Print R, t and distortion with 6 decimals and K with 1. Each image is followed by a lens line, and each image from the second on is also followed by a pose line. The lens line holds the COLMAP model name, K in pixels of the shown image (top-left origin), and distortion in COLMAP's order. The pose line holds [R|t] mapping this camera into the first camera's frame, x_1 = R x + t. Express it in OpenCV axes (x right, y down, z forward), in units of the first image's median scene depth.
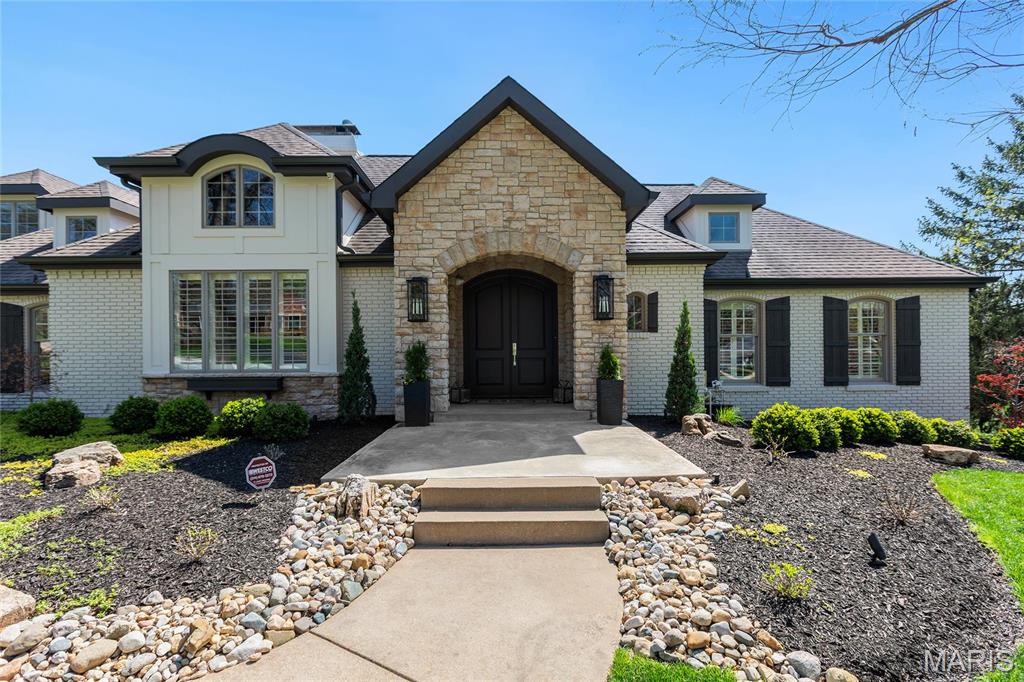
lens RADIAL K [[464.0, 0, 506.5], [0, 464.0, 341.0], [0, 0, 1]] dist [-0.005107, 0.000564]
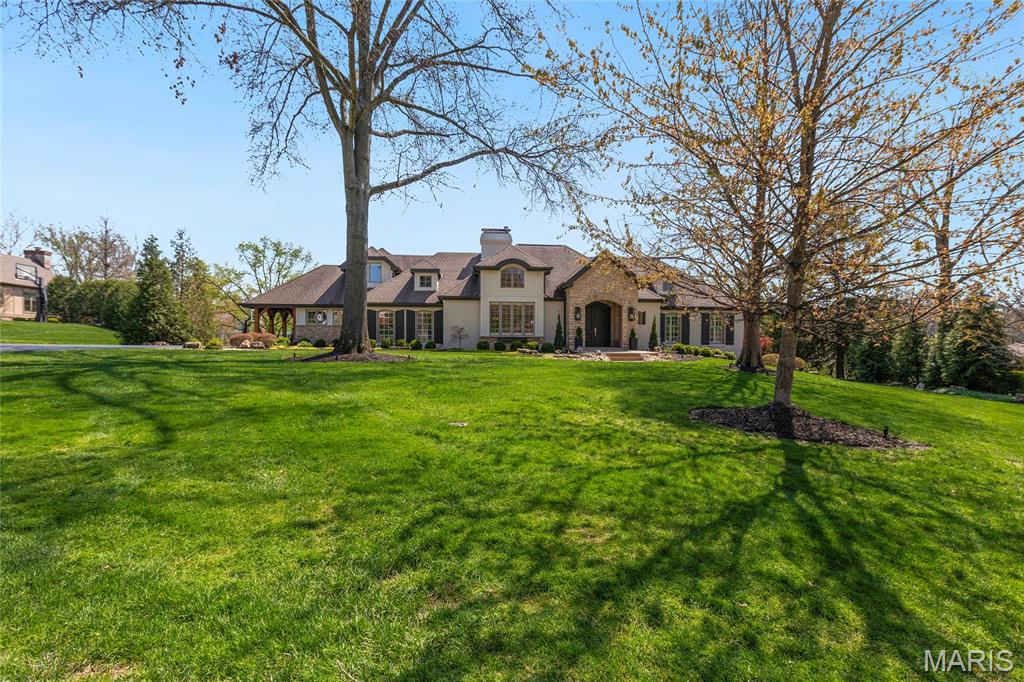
lens RADIAL K [[464.0, 0, 503.9], [0, 464.0, 338.1], [0, 0, 1]] dist [-0.005107, 0.000564]
pose [[0.996224, 0.014323, 0.085628, -0.909170], [-0.015843, 0.999728, 0.017099, 0.034717], [-0.085360, -0.018391, 0.996180, -2.073502]]
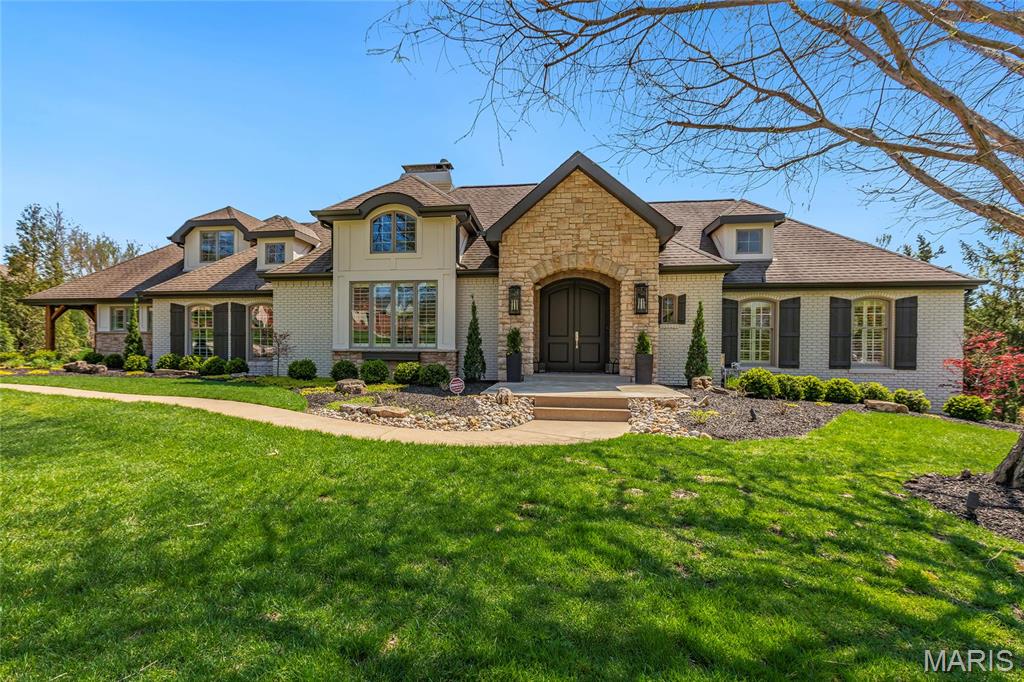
lens RADIAL K [[464.0, 0, 486.1], [0, 464.0, 352.9], [0, 0, 1]] dist [-0.005107, 0.000564]
pose [[0.987549, 0.015590, -0.156535, -0.037802], [-0.011157, 0.999513, 0.029158, 0.035313], [0.156913, -0.027049, 0.987242, -0.464188]]
